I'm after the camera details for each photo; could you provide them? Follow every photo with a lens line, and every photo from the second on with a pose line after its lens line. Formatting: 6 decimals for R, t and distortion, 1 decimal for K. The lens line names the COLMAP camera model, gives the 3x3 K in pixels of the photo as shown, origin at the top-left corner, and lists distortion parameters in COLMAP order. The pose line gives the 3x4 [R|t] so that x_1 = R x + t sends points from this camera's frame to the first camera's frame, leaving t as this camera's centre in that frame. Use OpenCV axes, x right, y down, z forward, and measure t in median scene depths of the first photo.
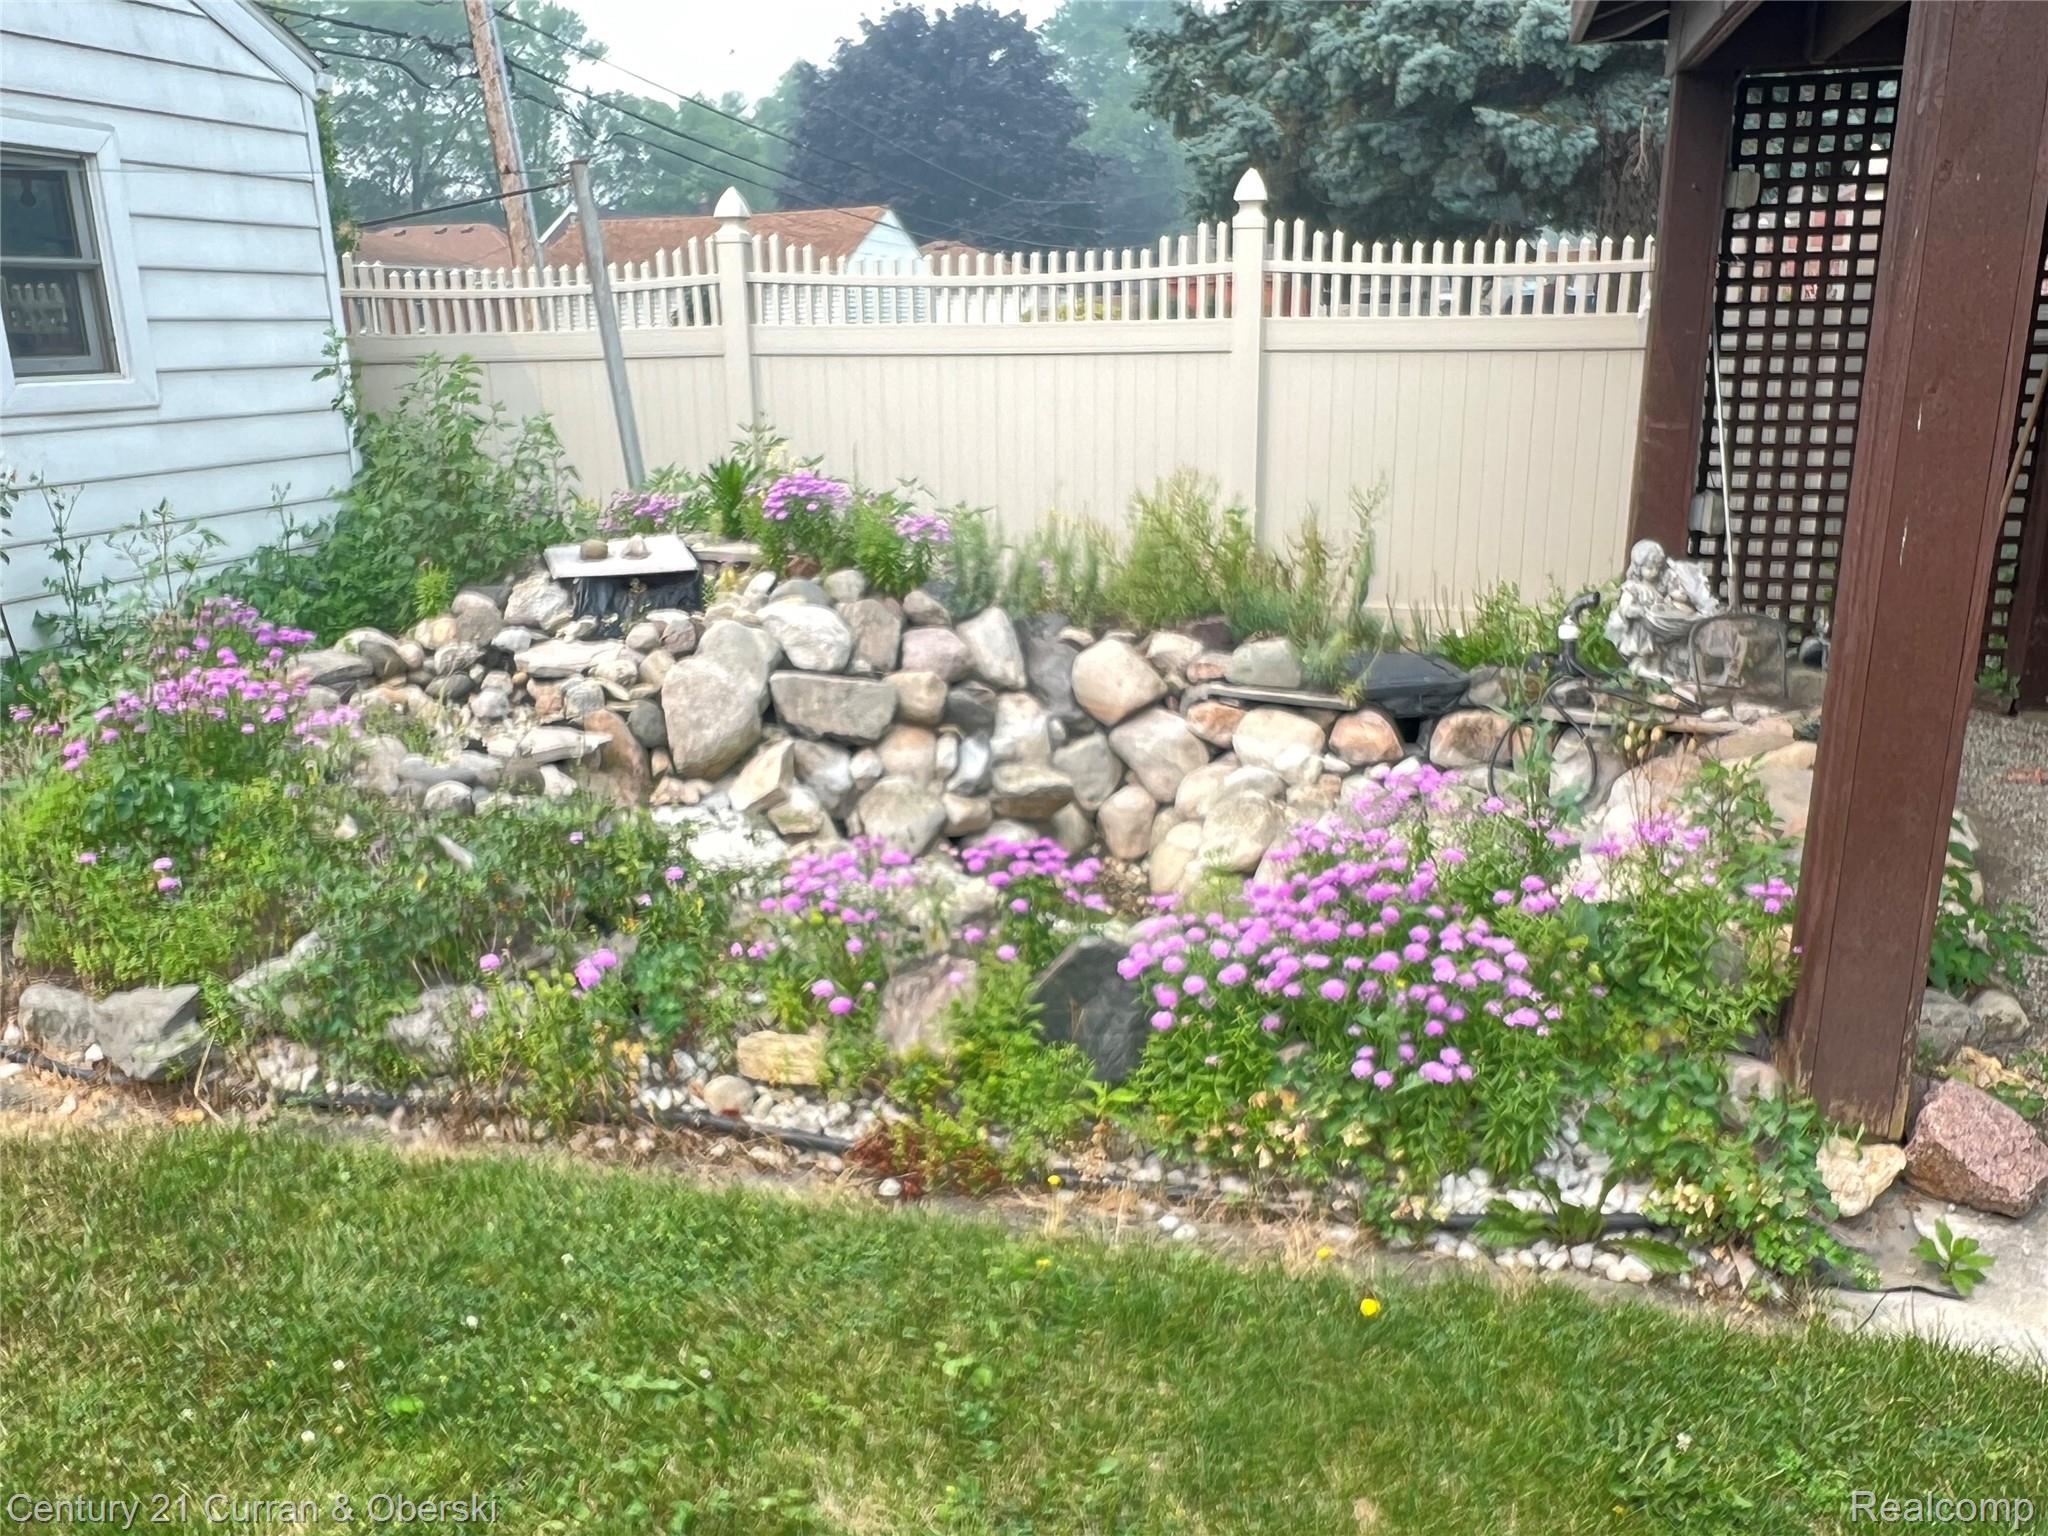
lens RADIAL K [[1573.0, 0, 1013.6], [0, 1573.0, 788.0], [0, 0, 1]] dist [-0.005658, -0.000586]
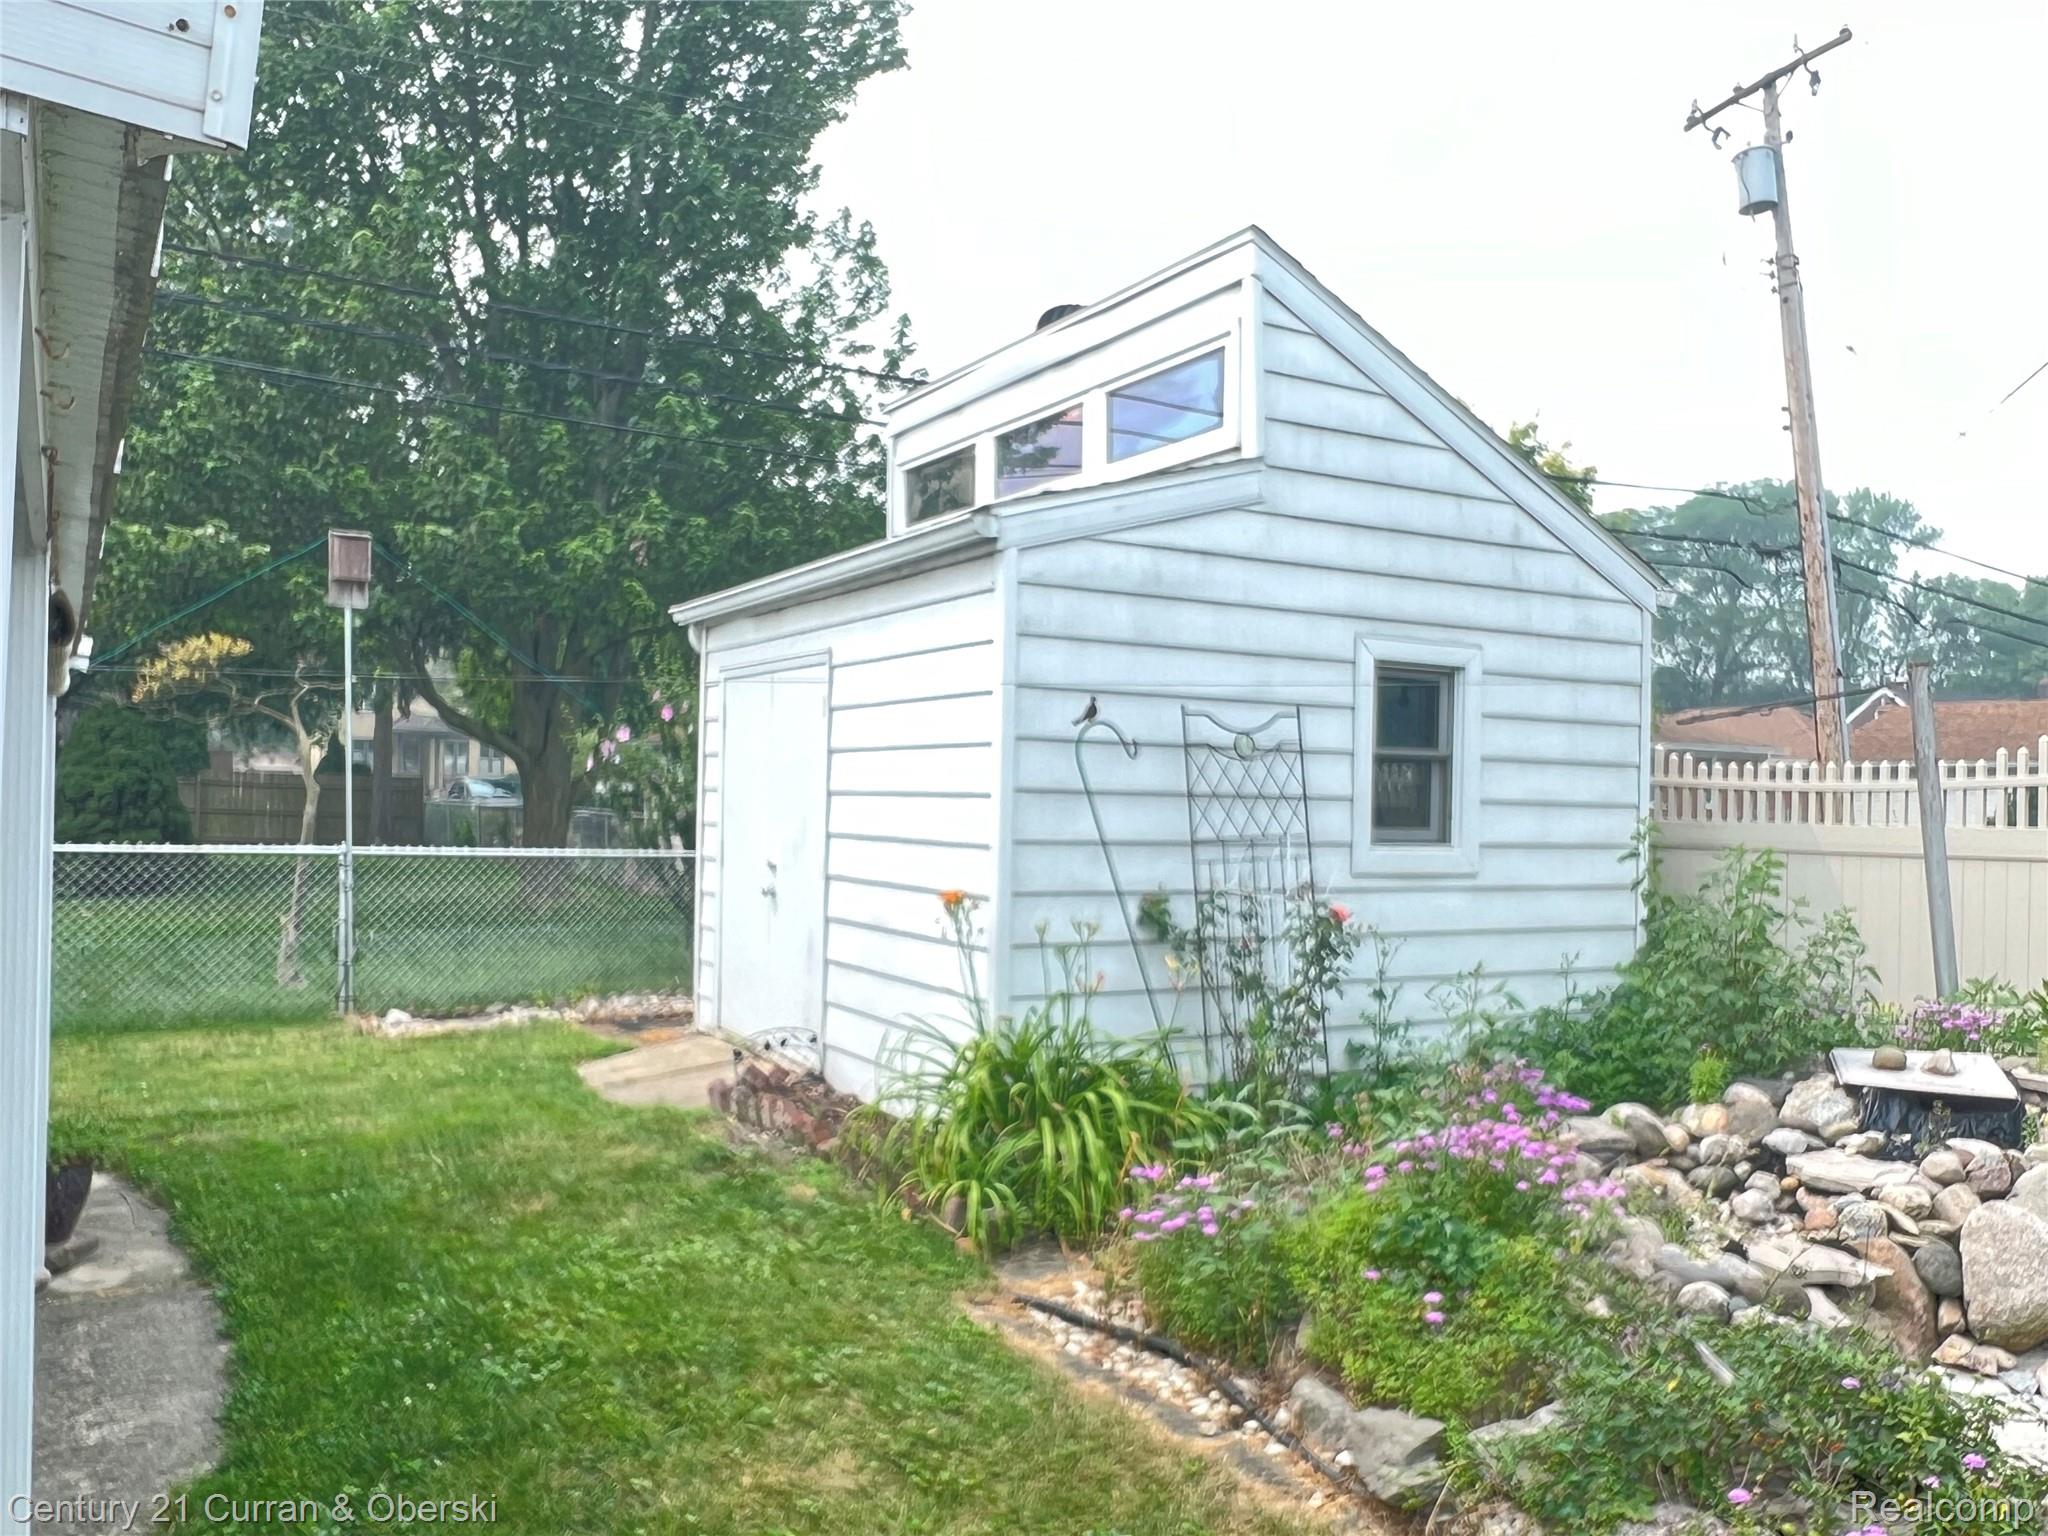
lens RADIAL K [[1573.0, 0, 1013.6], [0, 1573.0, 788.0], [0, 0, 1]] dist [-0.005658, -0.000586]
pose [[0.722987, 0.030934, -0.690169, -0.010130], [-0.229109, 0.953200, -0.197280, -0.004778], [0.651766, 0.300755, 0.696238, -0.034675]]
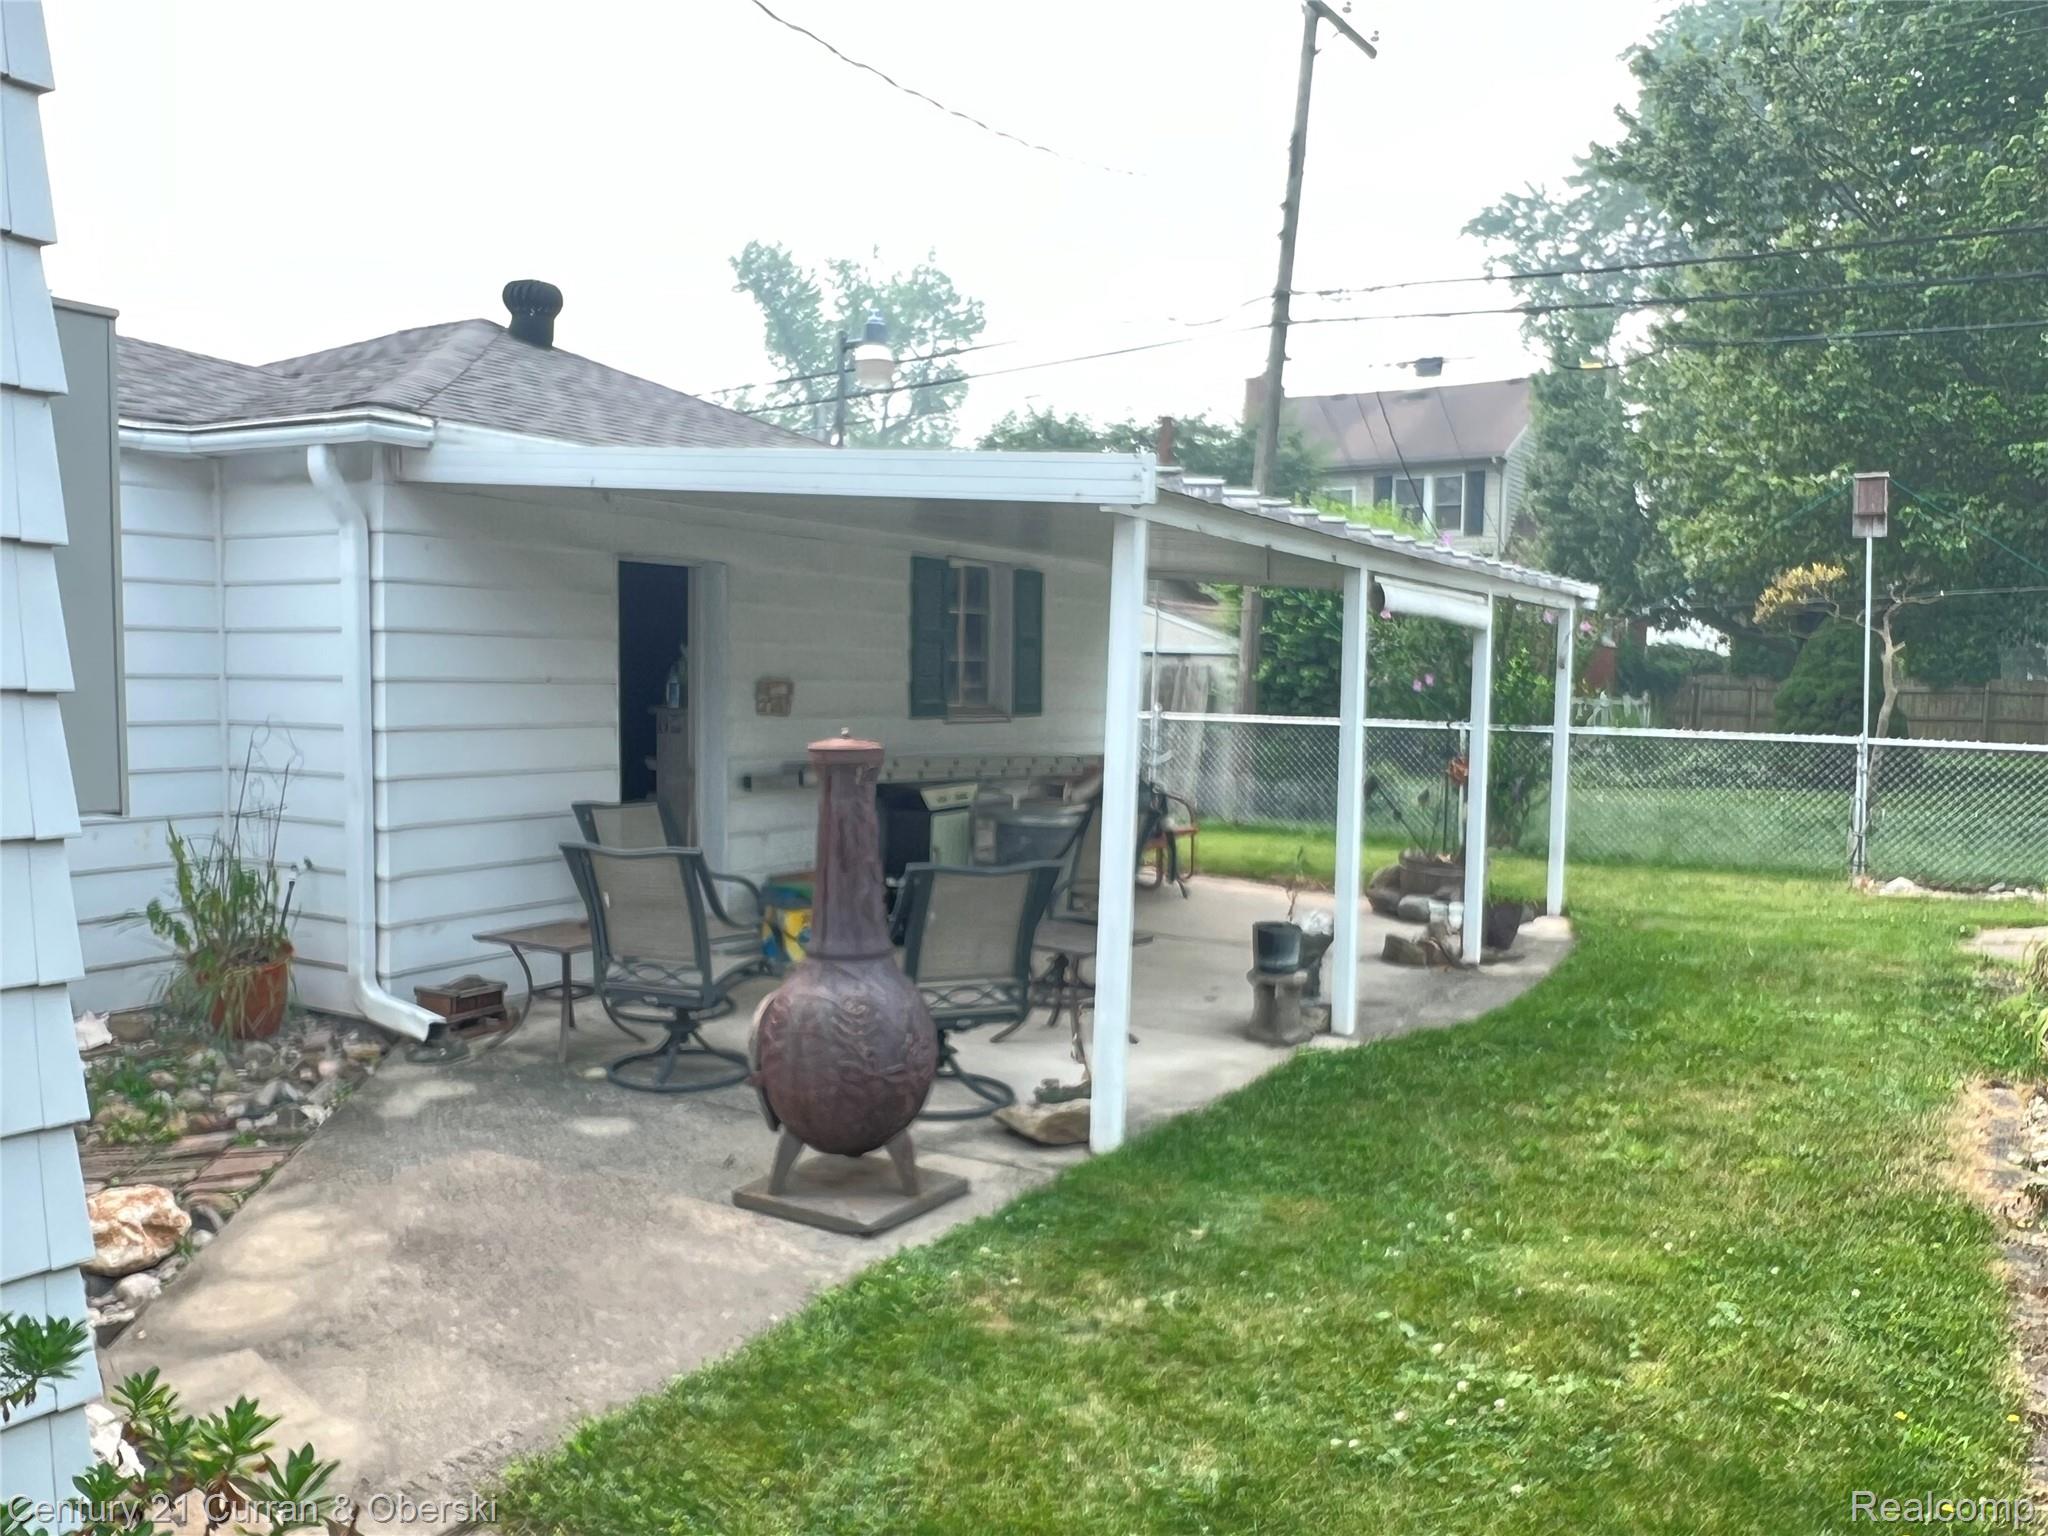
lens RADIAL K [[1573.0, 0, 1013.6], [0, 1573.0, 788.0], [0, 0, 1]] dist [-0.005658, -0.000586]
pose [[-0.276571, 0.083707, -0.957341, 0.735380], [-0.281091, 0.945584, 0.163885, -0.098280], [0.918965, 0.314425, -0.237992, 0.256609]]
